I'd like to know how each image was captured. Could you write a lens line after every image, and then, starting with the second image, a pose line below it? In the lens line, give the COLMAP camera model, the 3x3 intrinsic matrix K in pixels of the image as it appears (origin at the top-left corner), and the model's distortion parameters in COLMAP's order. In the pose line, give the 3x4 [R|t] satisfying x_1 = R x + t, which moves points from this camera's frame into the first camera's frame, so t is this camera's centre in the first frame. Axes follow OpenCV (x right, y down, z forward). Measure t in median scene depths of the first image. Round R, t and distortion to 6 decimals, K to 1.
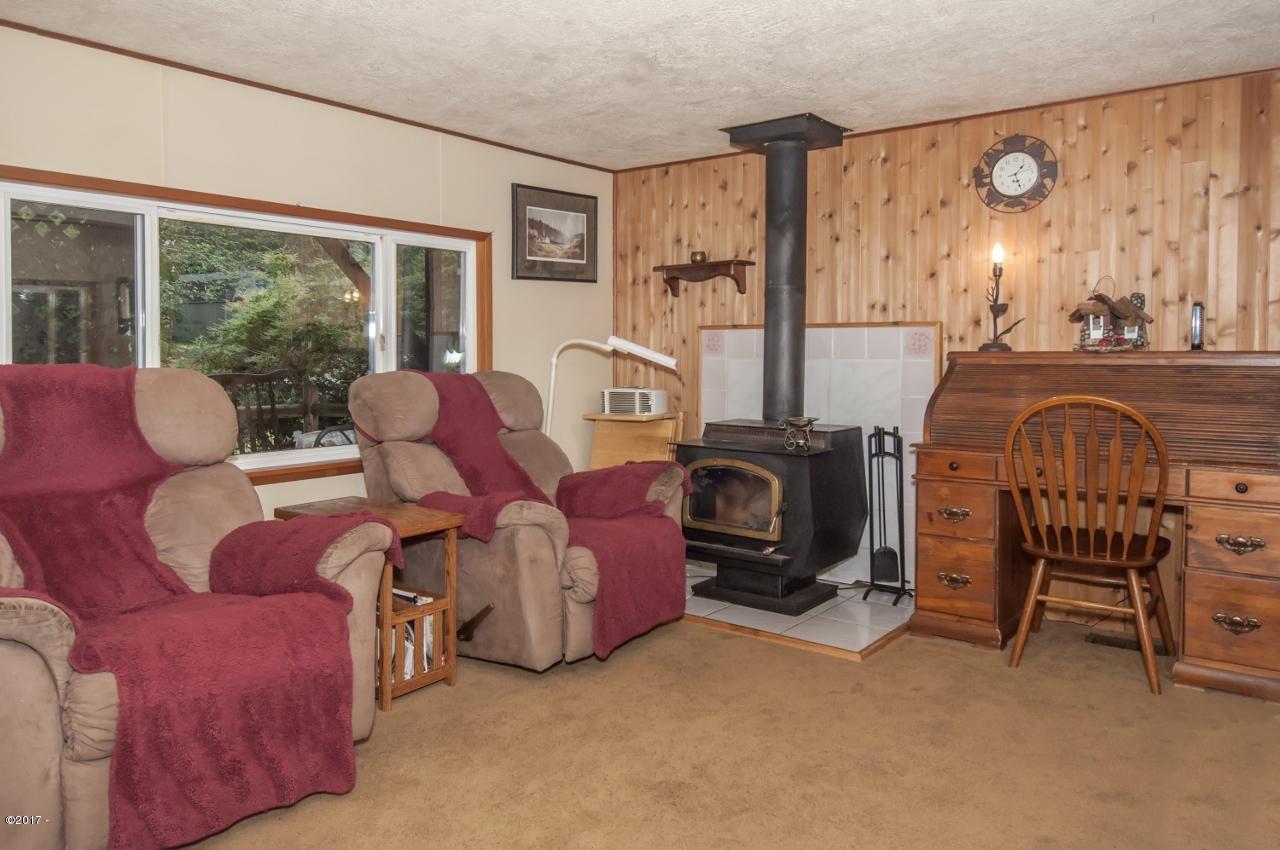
lens RADIAL K [[927.6, 0, 638.3], [0, 927.6, 376.1], [0, 0, 1]] dist [0.003418, -0.000404]
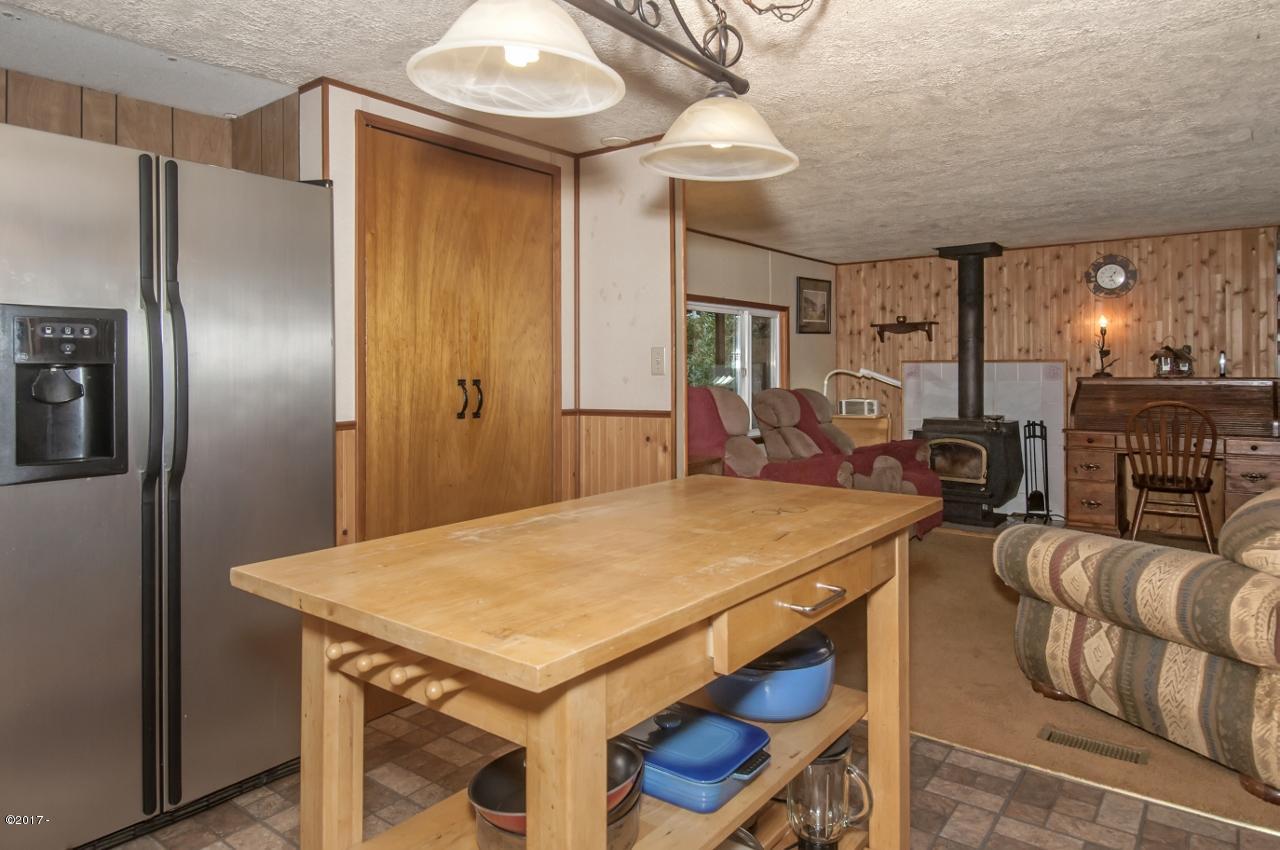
lens RADIAL K [[809.8, 0, 638.5], [0, 809.8, 363.3], [0, 0, 1]] dist [-0.000781, -0.024235]
pose [[0.999975, -0.001881, -0.006769, -0.480794], [0.001636, 0.999353, -0.035920, 0.001042], [0.006832, 0.035909, 0.999332, -0.531652]]
